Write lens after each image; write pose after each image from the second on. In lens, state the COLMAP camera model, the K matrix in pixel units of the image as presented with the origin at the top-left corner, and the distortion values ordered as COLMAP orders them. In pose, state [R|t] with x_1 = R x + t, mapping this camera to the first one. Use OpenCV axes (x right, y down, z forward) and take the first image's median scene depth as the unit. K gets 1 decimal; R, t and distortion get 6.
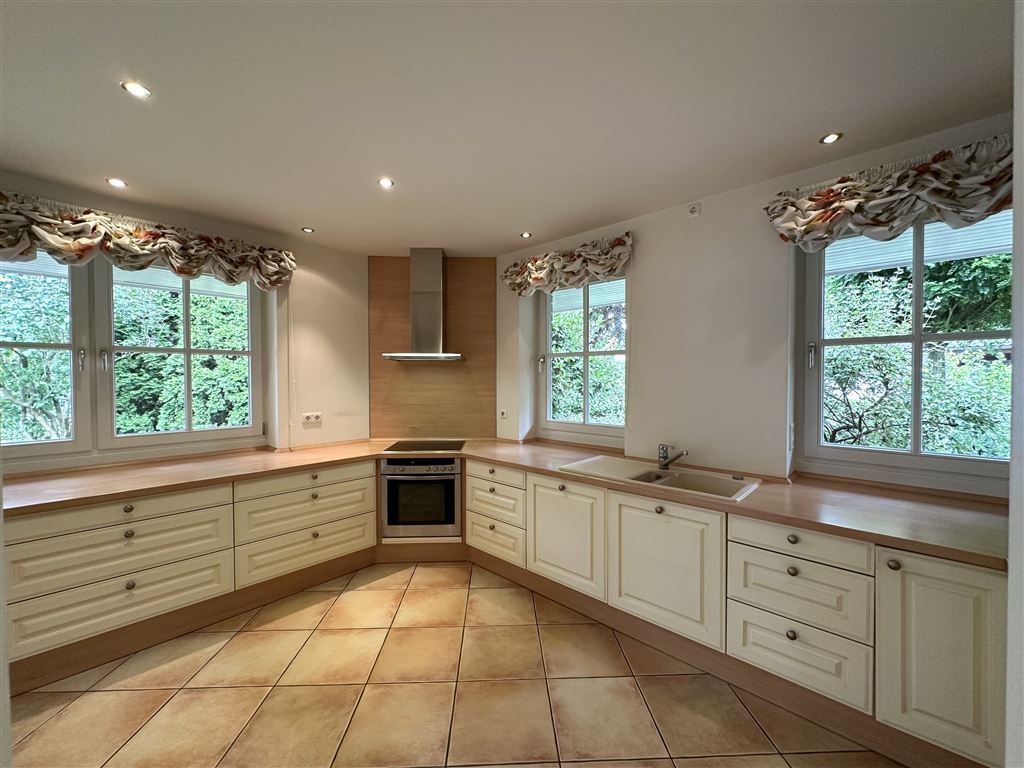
lens RADIAL K [[410.8, 0, 512.0], [0, 410.8, 384.0], [0, 0, 1]] dist [0.000716, -0.000032]
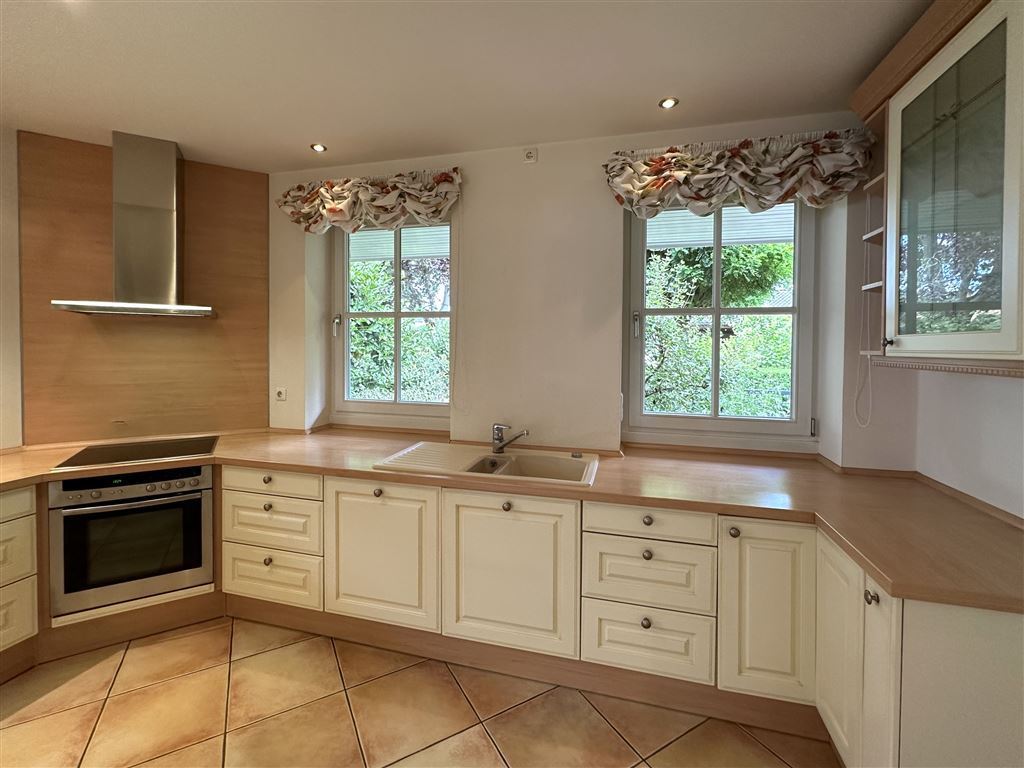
lens RADIAL K [[452.5, 0, 510.1], [0, 452.5, 354.6], [0, 0, 1]] dist [-0.001365, 0.000626]
pose [[0.885958, -0.001350, 0.463763, -0.044926], [-0.001573, 0.999981, 0.005916, -0.002379], [-0.463762, -0.005971, 0.885940, 0.160209]]
